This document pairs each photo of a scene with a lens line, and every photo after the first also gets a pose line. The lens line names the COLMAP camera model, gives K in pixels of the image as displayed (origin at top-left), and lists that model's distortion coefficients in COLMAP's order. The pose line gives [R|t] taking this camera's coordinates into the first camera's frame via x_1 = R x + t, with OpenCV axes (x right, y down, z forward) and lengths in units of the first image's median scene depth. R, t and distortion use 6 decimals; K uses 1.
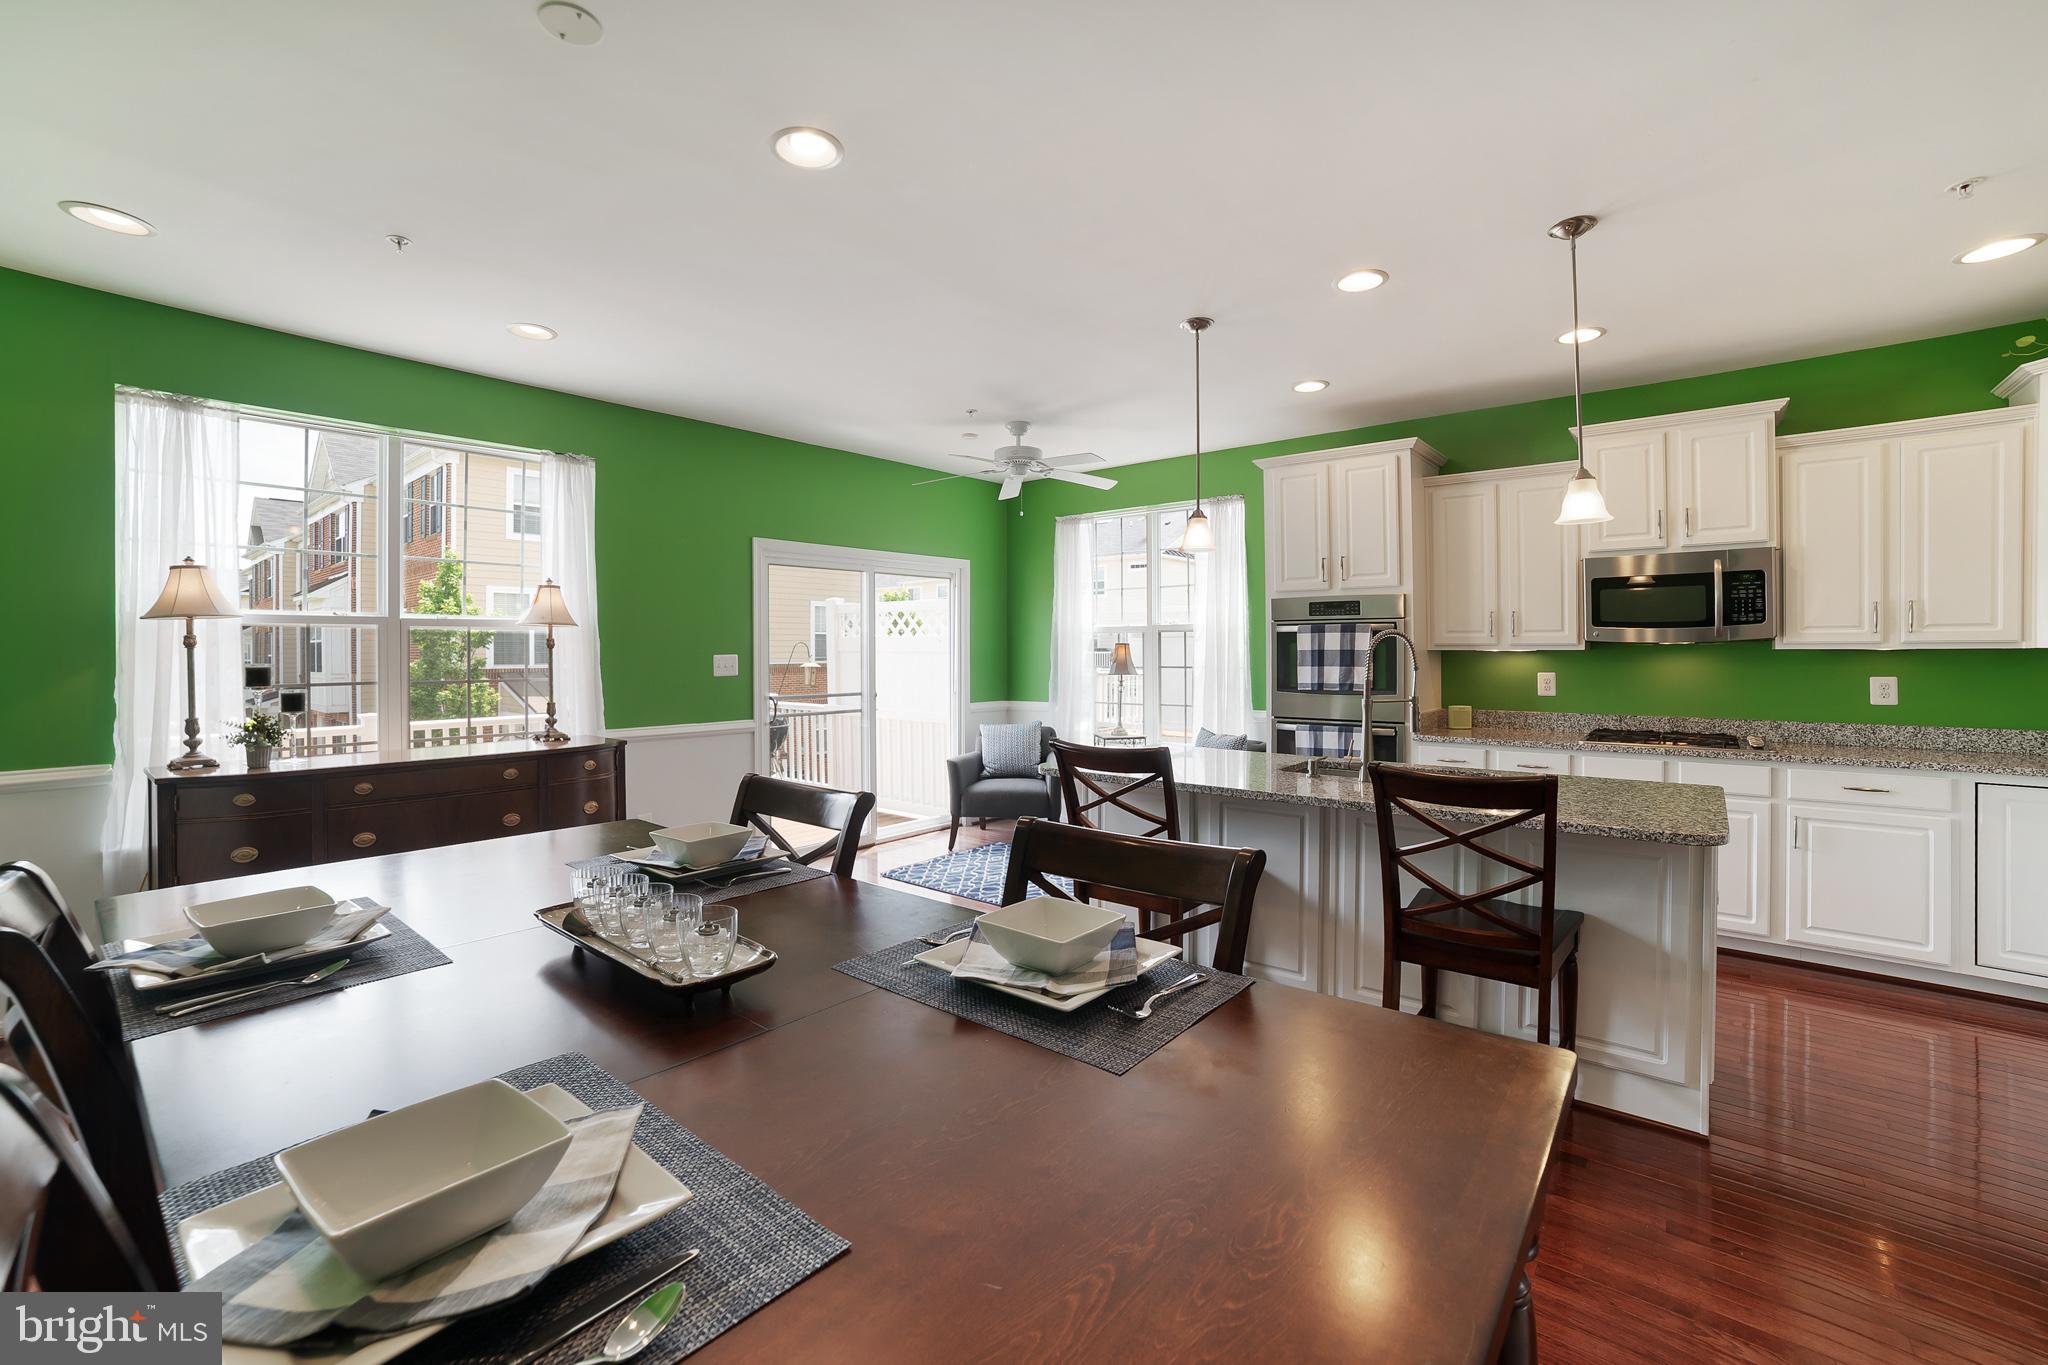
lens RADIAL K [[834.2, 0, 1027.0], [0, 834.2, 677.4], [0, 0, 1]] dist [-0.104217, 0.033007]
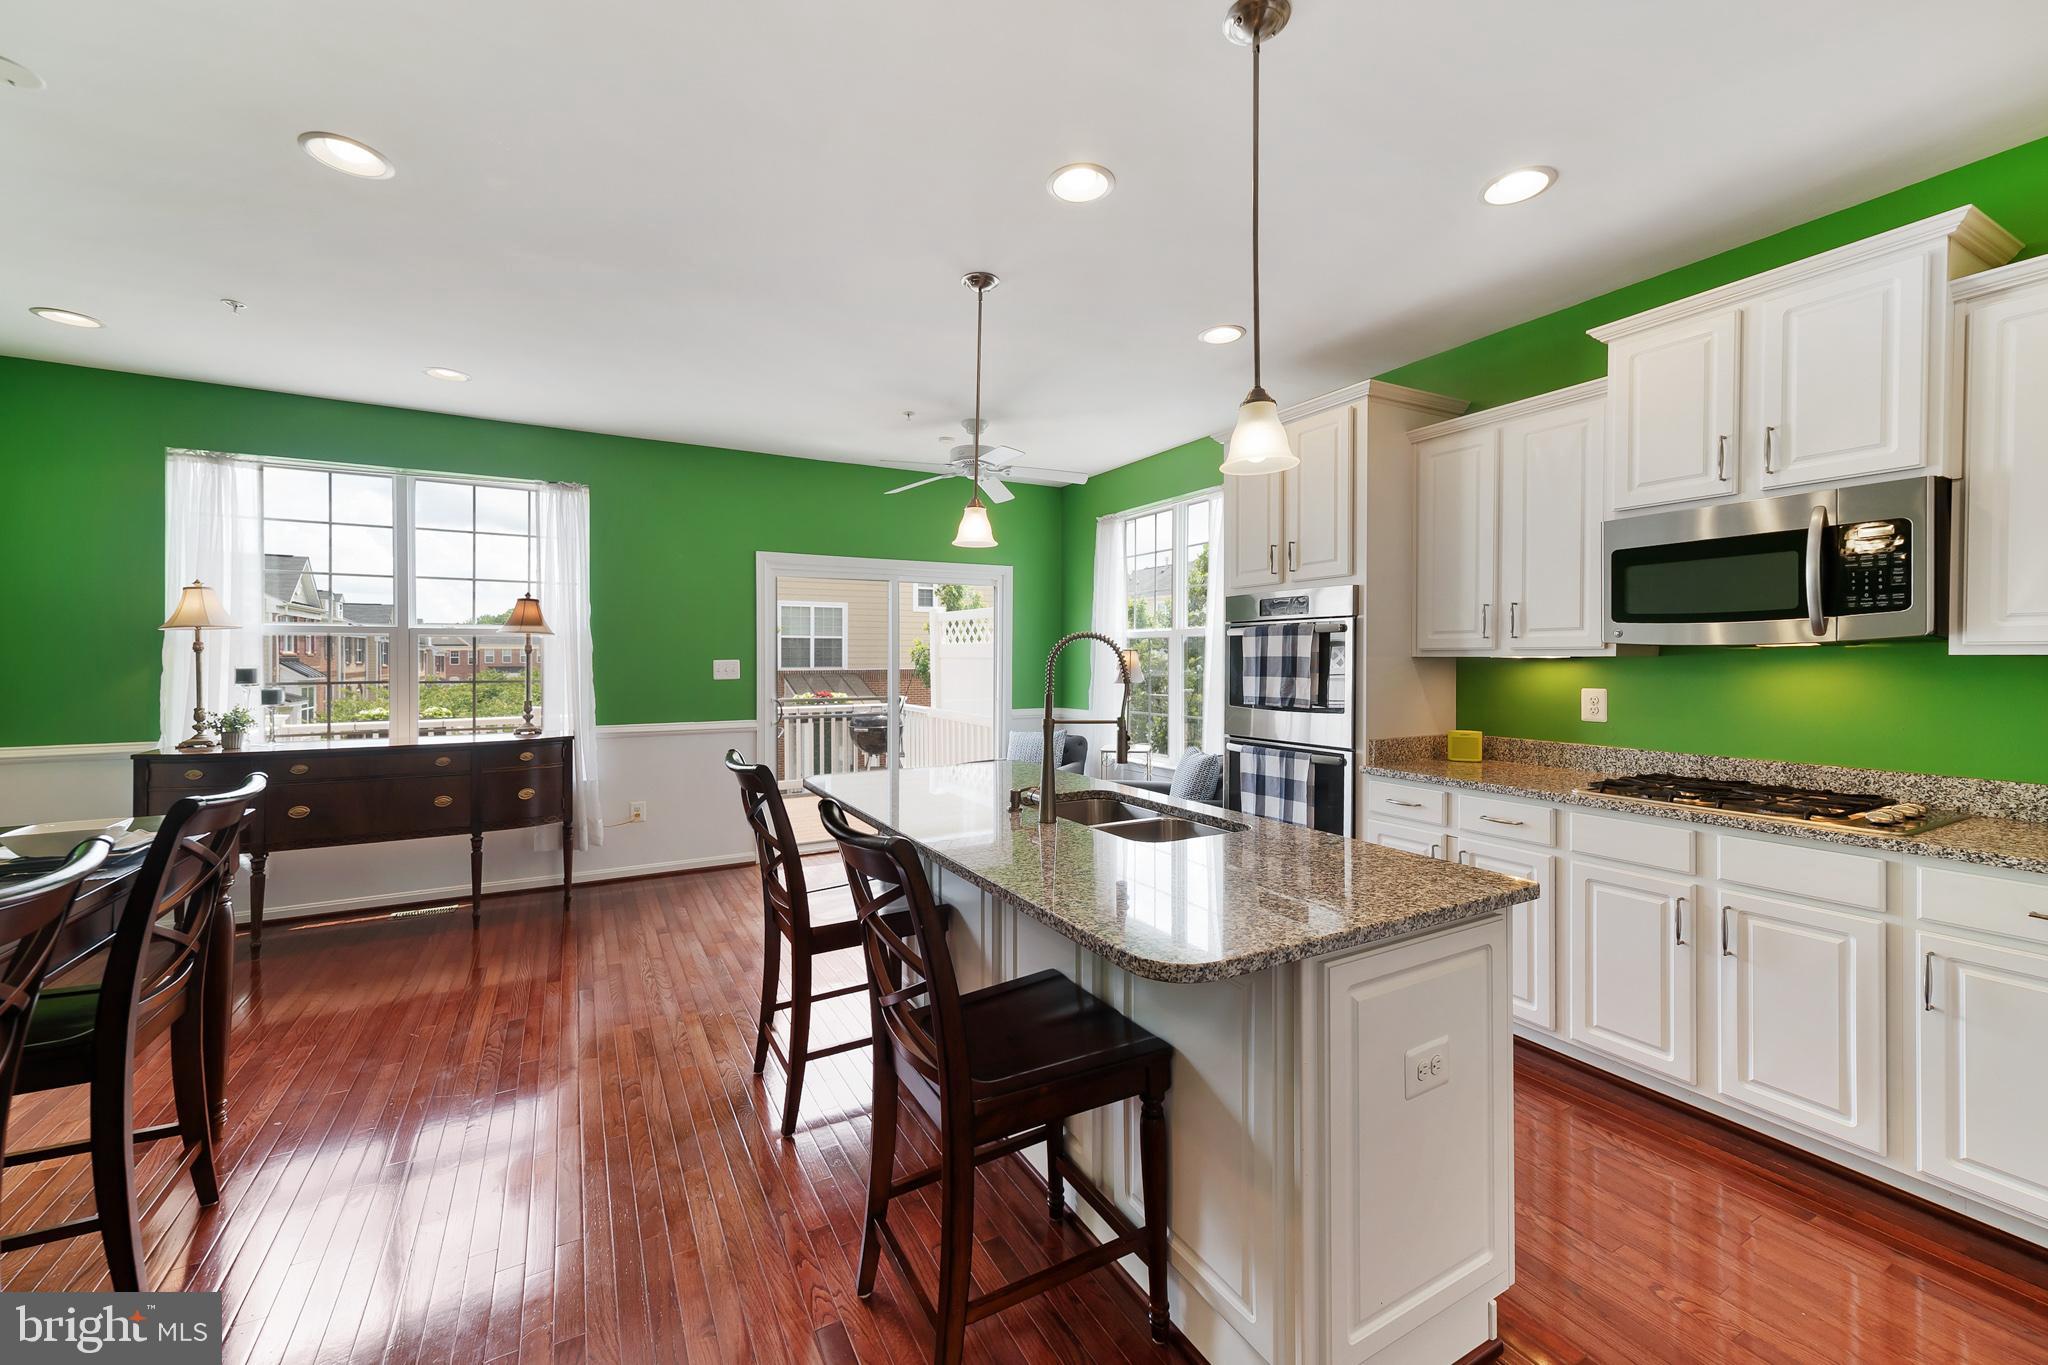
lens RADIAL K [[799.8, 0, 1024.0], [0, 799.8, 682.5], [0, 0, 1]] dist [-0.001142, -0.000108]
pose [[0.935946, 0.013290, -0.351893, 0.481142], [-0.013049, 0.999910, 0.003056, -0.007645], [0.351902, 0.001731, 0.936035, 0.188799]]
